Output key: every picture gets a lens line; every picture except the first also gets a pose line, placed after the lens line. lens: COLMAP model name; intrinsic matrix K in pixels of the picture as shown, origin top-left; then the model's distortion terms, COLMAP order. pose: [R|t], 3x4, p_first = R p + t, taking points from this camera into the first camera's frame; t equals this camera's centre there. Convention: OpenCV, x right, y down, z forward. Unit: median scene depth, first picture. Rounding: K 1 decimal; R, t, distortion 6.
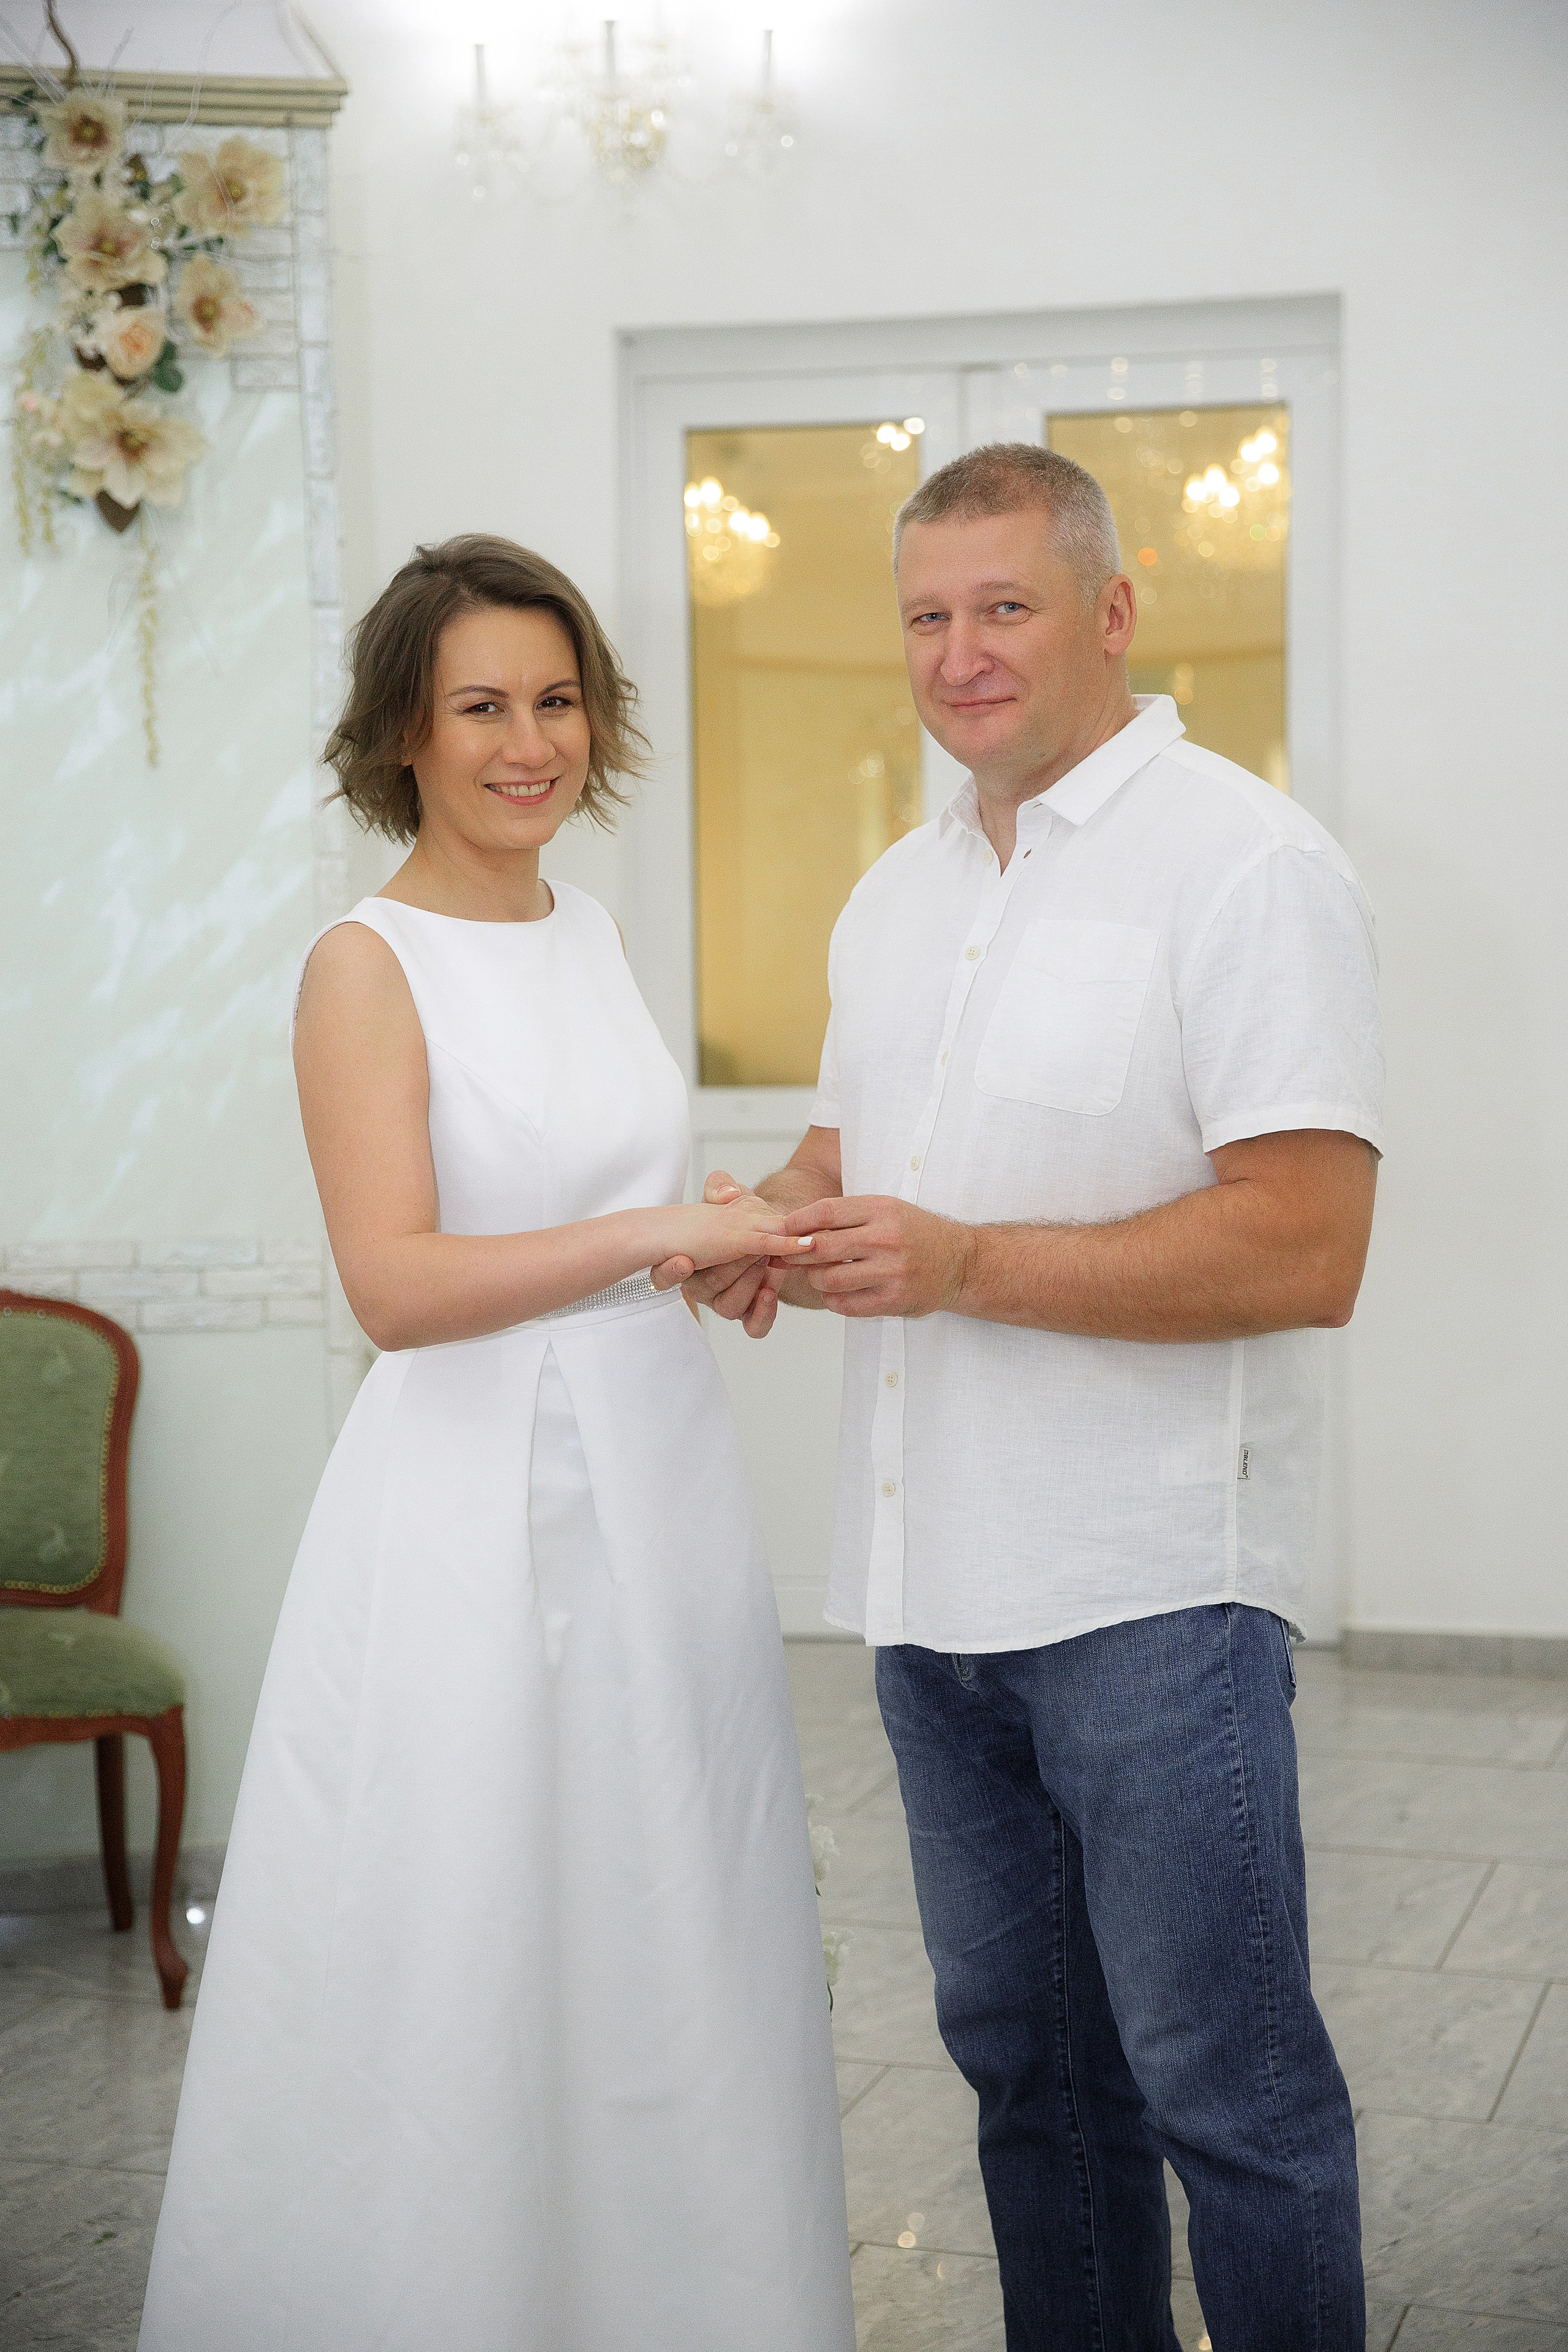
lens RADIAL K [[3619.6, 0, 794.2], [0, 3619.6, 1189.9], [0, 0, 1]] dist [0.148816, 0.000000]
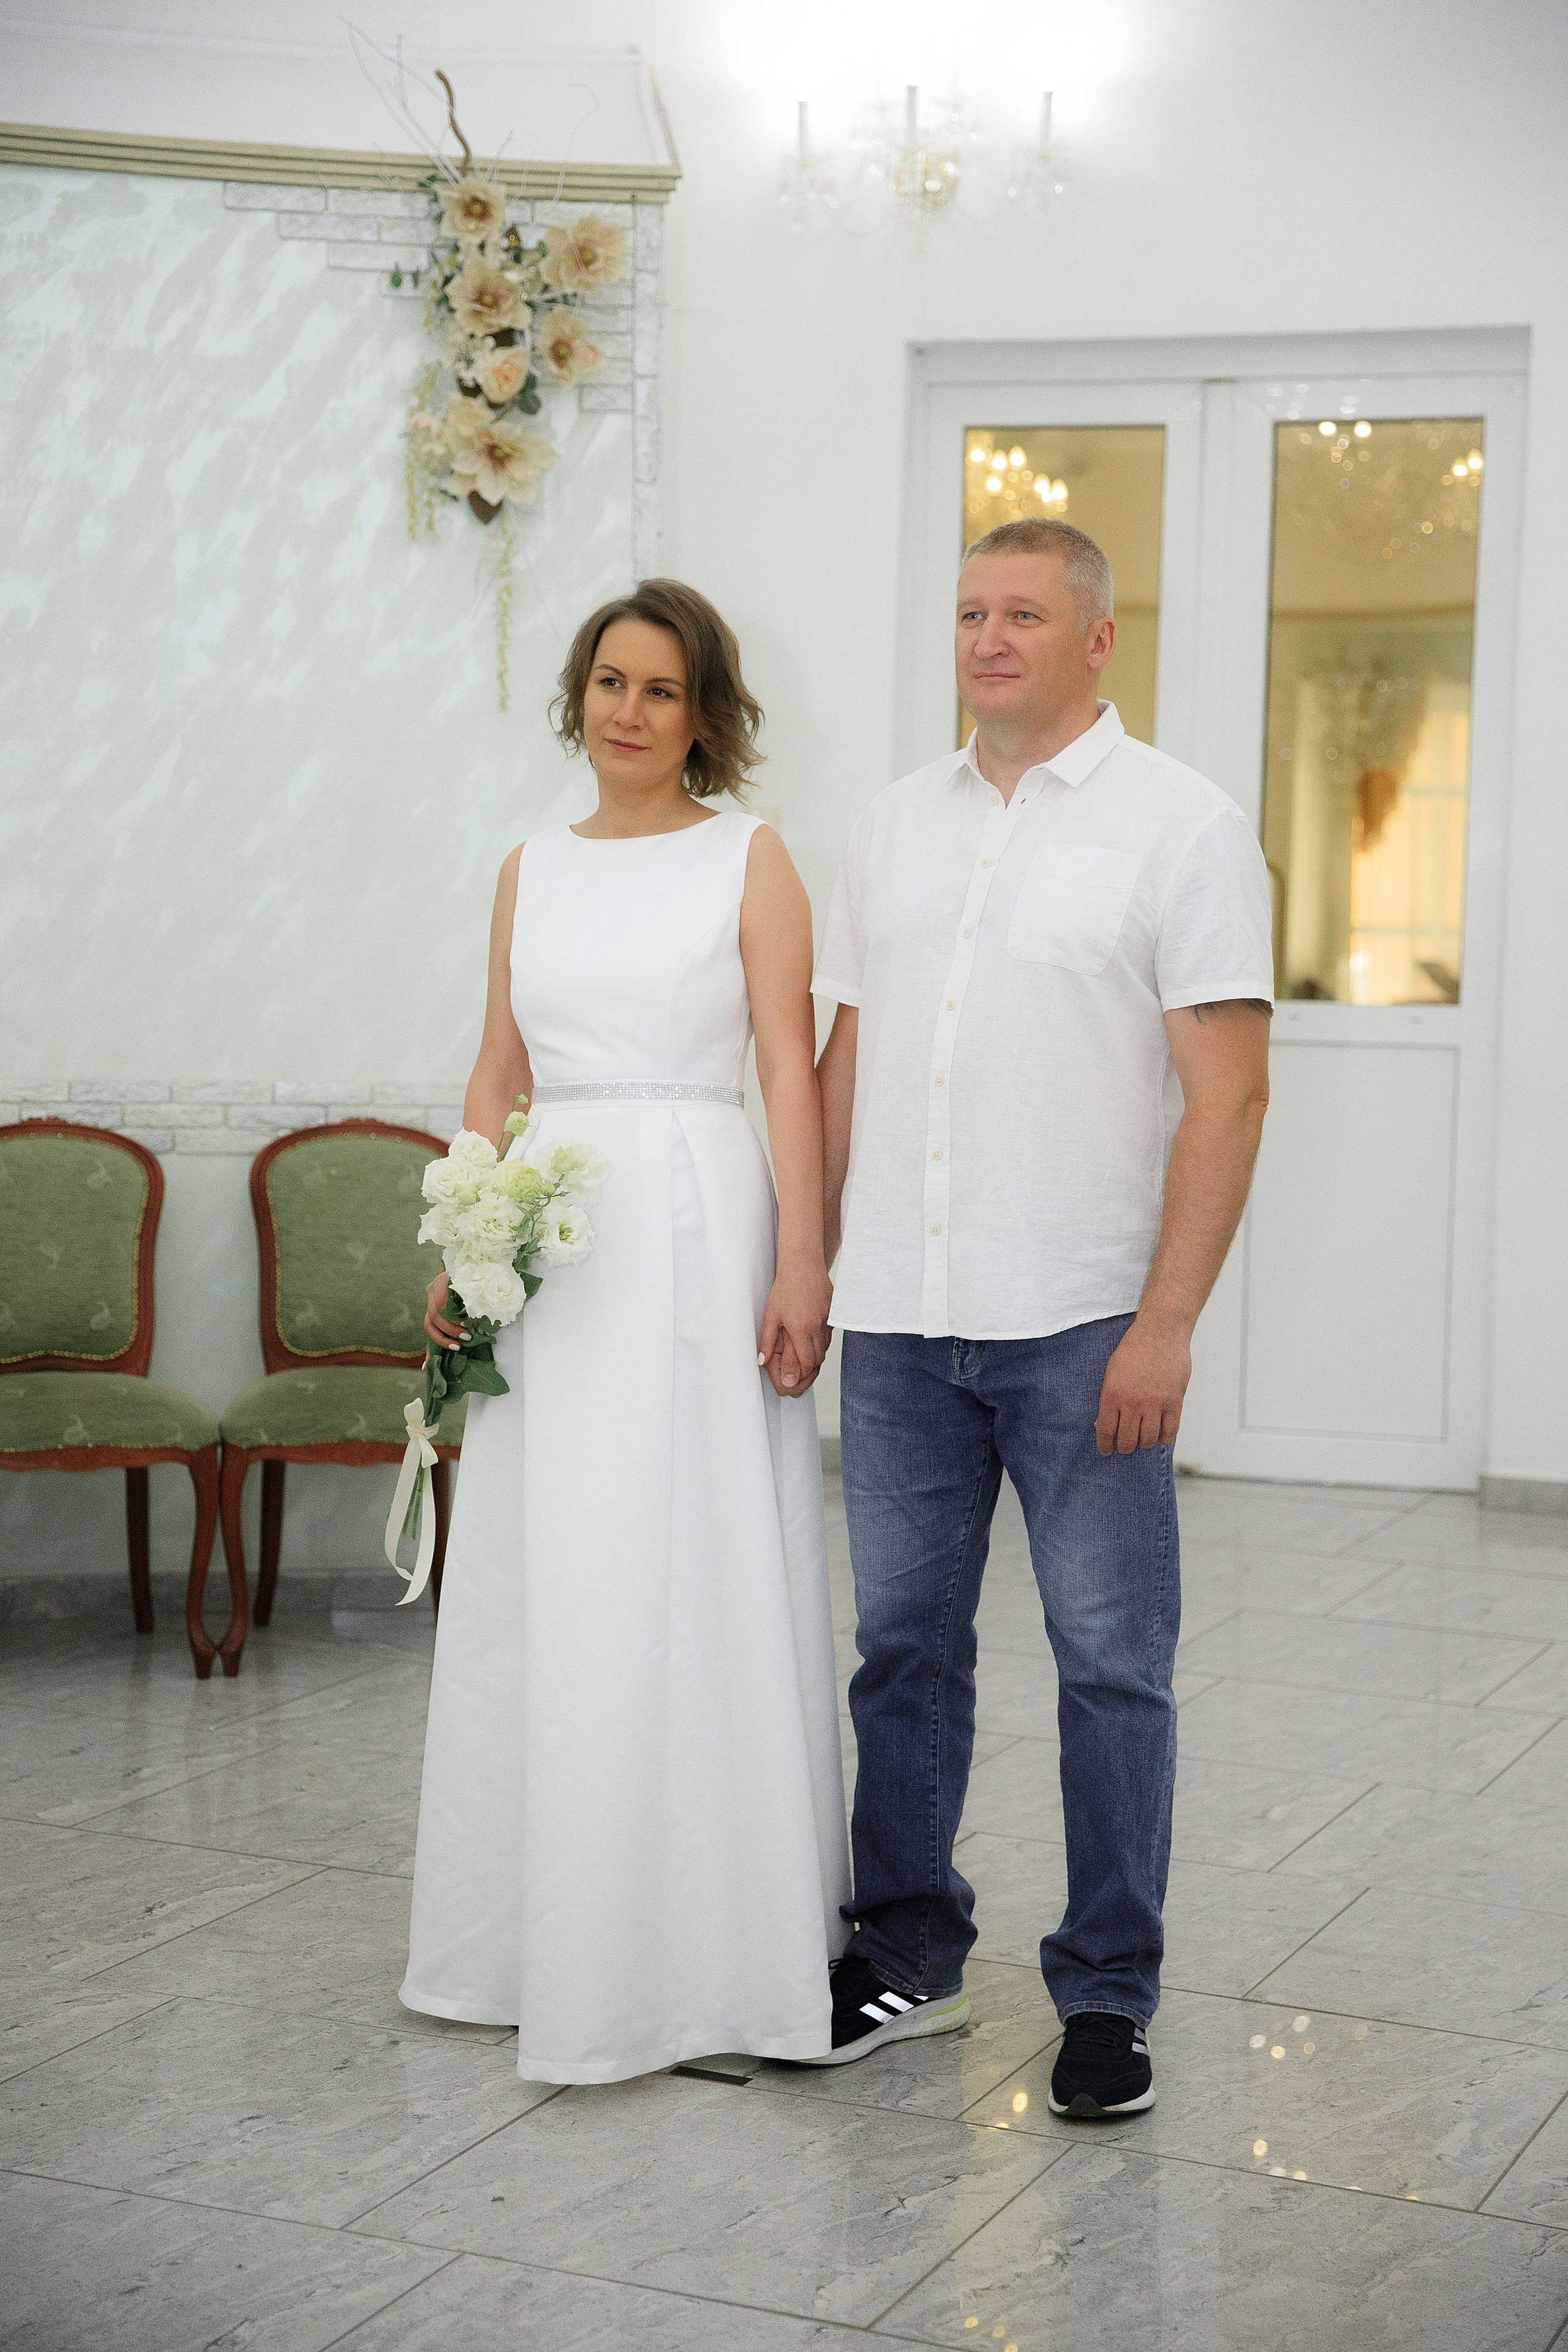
lens RADIAL K [[3712.1, 0, 788.1], [0, 3712.1, 1179.3], [0, 0, 1]] dist [0.167078, 0.000000]
pose [[0.994565, 0.044719, -0.094023, 0.051466], [-0.043324, 0.998919, 0.016826, 0.020379], [0.094673, -0.012661, 0.995428, -0.280838]]
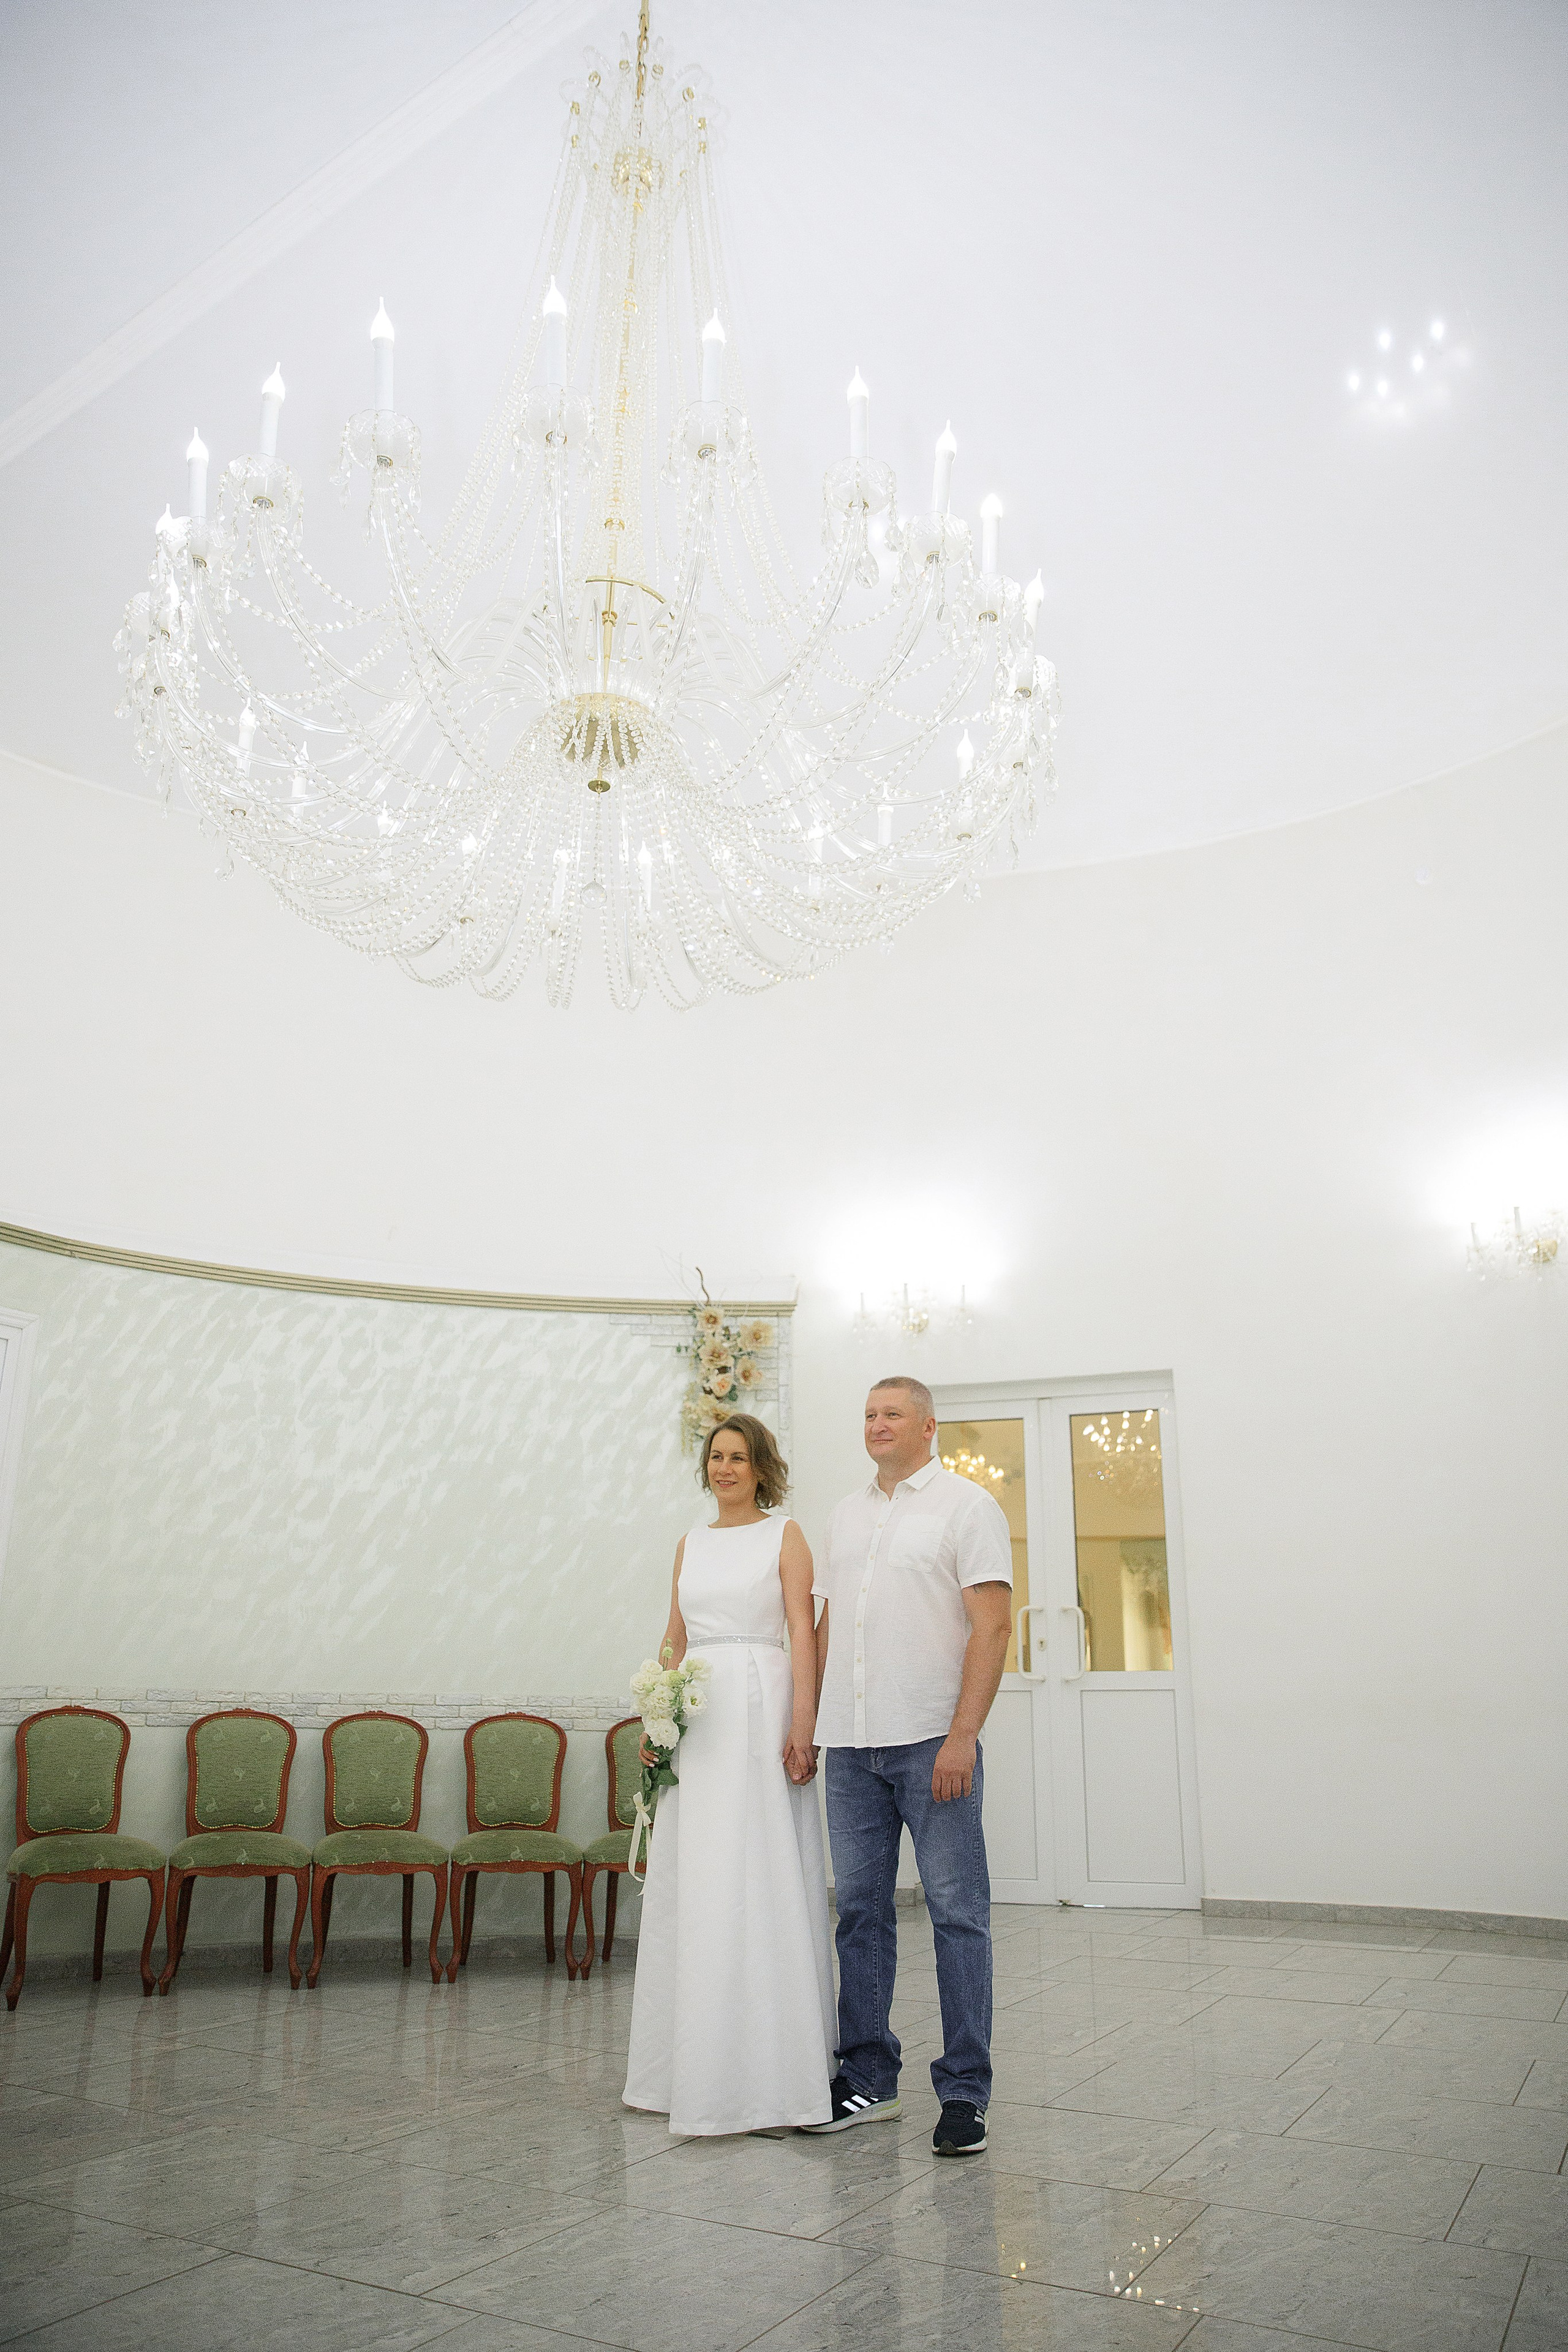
lens RADIAL K [[1609.4, 0, 782.3], [0, 1609.4, 1177.7], [0, 0, 1]] dist [-0.107285, 0.083636]
pose [[0.982113, -0.036733, -0.184673, 0.115833], [-0.034845, 0.928389, -0.369973, 0.094515], [0.185039, 0.369790, 0.910503, -0.246471]]
